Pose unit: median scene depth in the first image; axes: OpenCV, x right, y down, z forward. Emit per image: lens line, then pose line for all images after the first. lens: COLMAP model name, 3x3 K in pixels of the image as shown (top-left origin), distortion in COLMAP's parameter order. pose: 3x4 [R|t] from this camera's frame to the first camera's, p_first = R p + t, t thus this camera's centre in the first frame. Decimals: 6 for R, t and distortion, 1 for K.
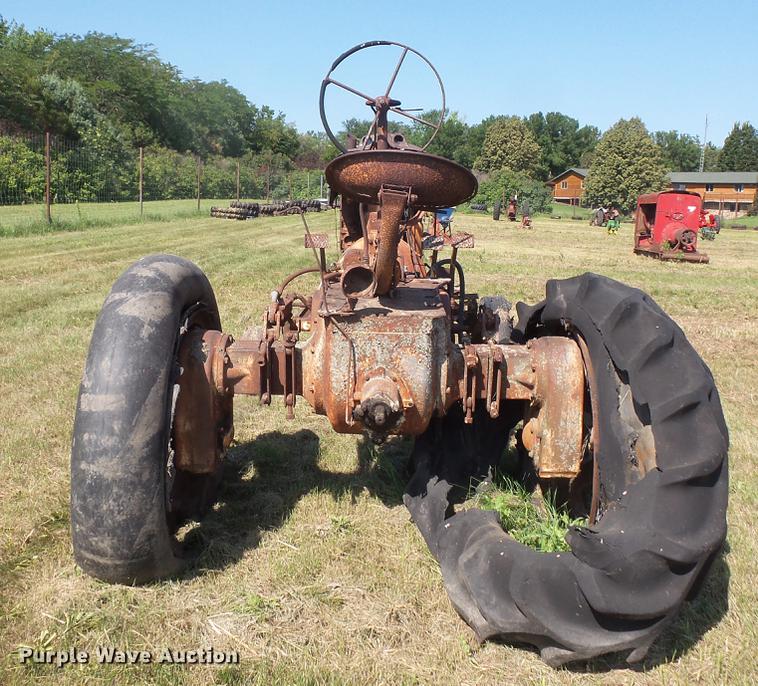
lens RADIAL K [[803.7, 0, 381.5], [0, 803.7, 282.0], [0, 0, 1]] dist [0.008370, -0.013854]
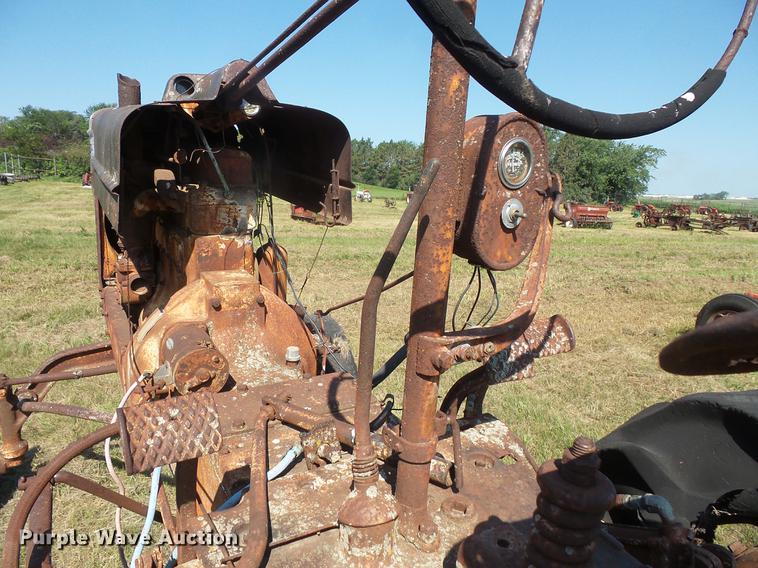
lens RADIAL K [[525.2, 0, 382.8], [0, 525.2, 286.8], [0, 0, 1]] dist [-0.000162, 0.000725]
pose [[0.858084, -0.095374, 0.504576, -0.017953], [0.041071, 0.992200, 0.117699, -0.019699], [-0.511865, -0.080272, 0.855307, 0.145440]]
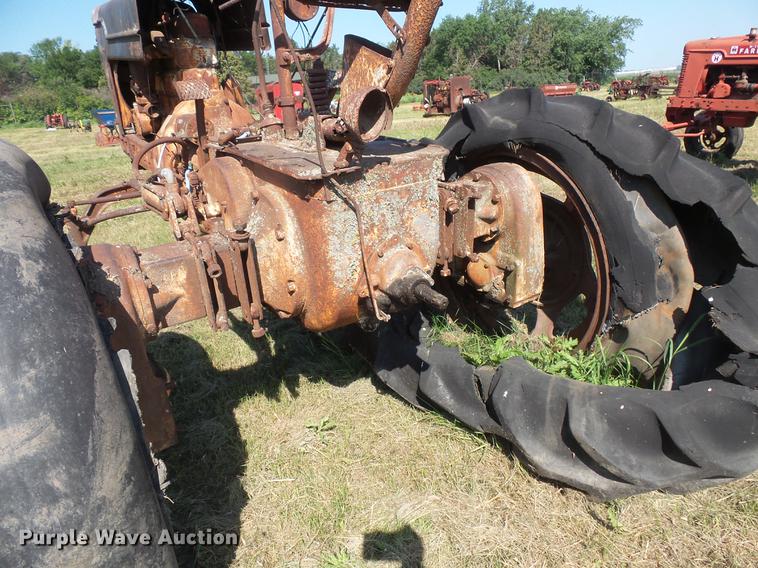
lens RADIAL K [[528.1, 0, 383.6], [0, 528.1, 287.0], [0, 0, 1]] dist [0.002237, -0.003528]
pose [[0.826890, -0.279034, 0.488254, -0.038256], [0.158068, 0.948539, 0.274385, 0.002281], [-0.539691, -0.149709, 0.828445, 0.086544]]
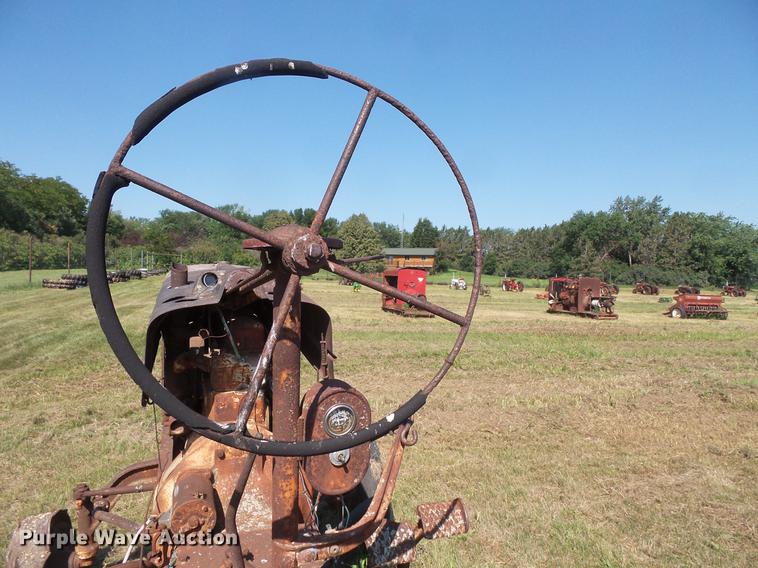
lens RADIAL K [[526.5, 0, 382.8], [0, 526.5, 286.8], [0, 0, 1]] dist [-0.002926, -0.003051]
pose [[0.938300, -0.022591, 0.345085, -0.006815], [0.042477, 0.997837, -0.050175, -0.031344], [-0.343205, 0.061737, 0.937229, 0.125962]]
